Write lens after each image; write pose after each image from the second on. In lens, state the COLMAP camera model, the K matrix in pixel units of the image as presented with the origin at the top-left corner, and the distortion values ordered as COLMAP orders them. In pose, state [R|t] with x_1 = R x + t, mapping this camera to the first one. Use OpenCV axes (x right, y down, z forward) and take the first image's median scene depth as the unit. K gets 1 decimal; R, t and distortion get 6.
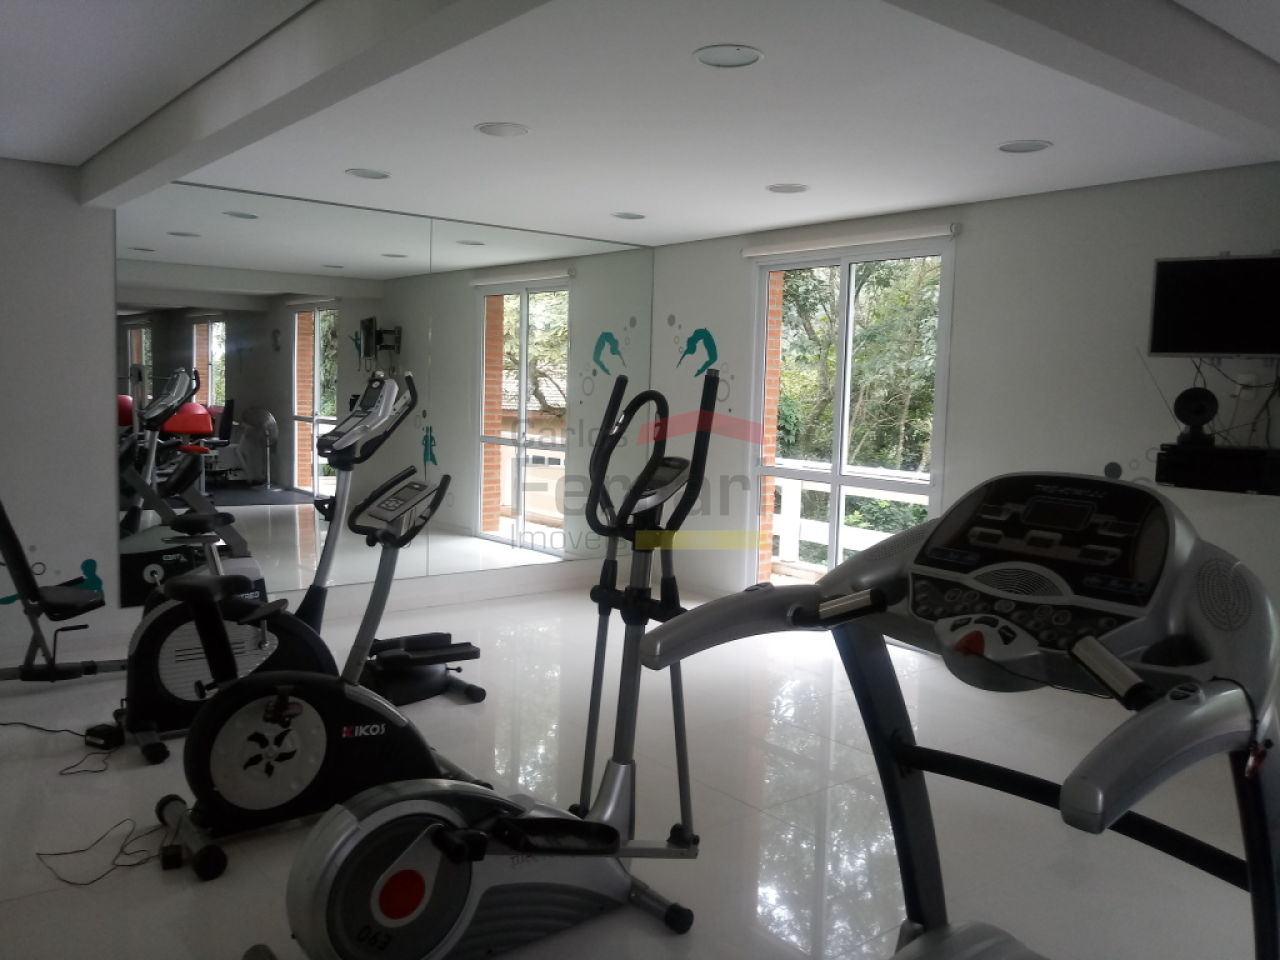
lens RADIAL K [[1035.1, 0, 643.2], [0, 1035.1, 482.9], [0, 0, 1]] dist [-0.017561, -0.007253]
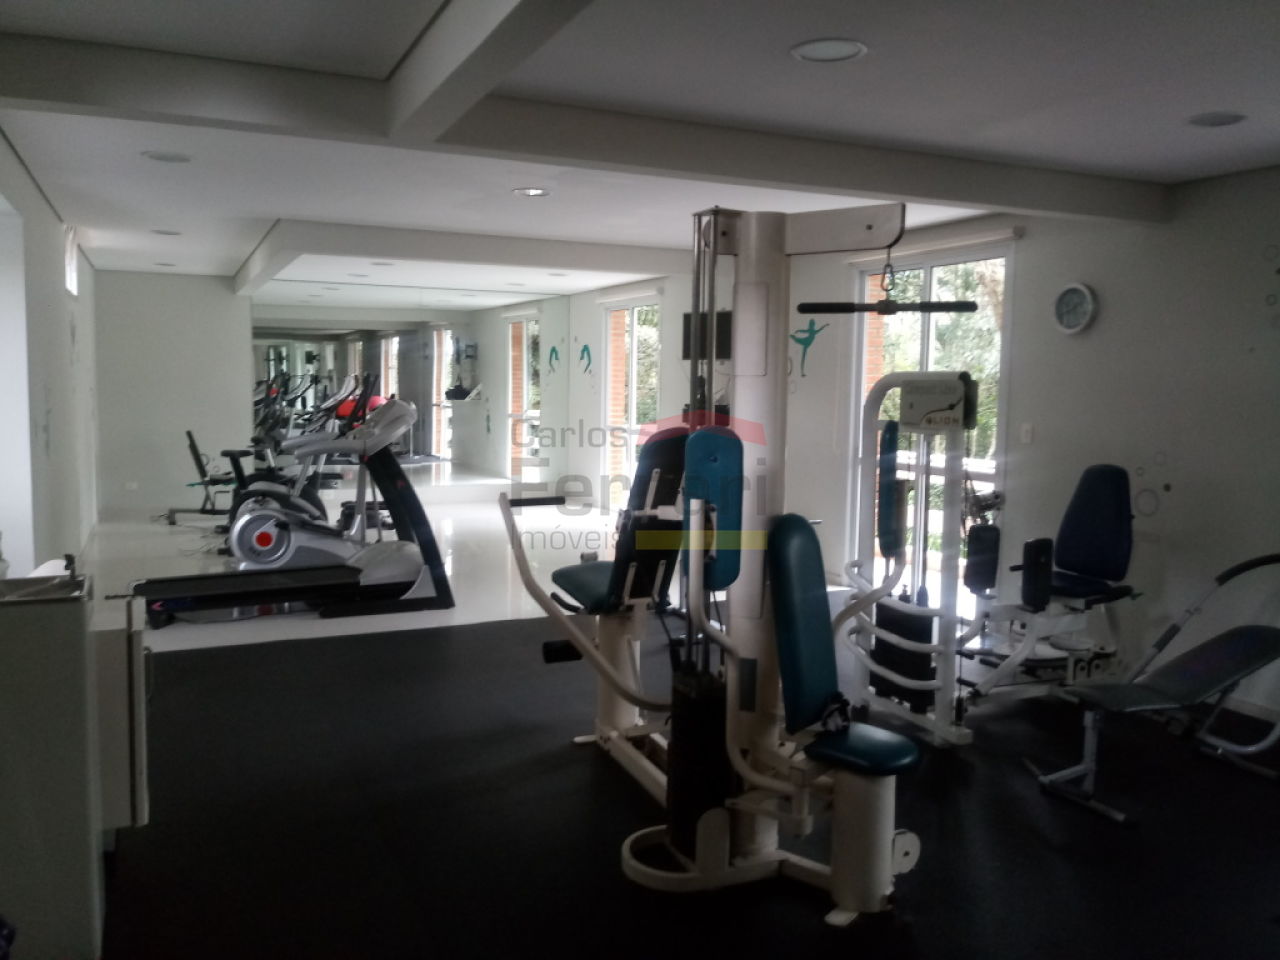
lens RADIAL K [[1035.1, 0, 637.1], [0, 1035.1, 474.1], [0, 0, 1]] dist [-0.017561, -0.007253]
pose [[0.968701, 0.021005, -0.247341, 0.531993], [-0.023718, 0.999687, -0.007993, 0.067765], [0.247096, 0.013609, 0.968896, -0.567675]]
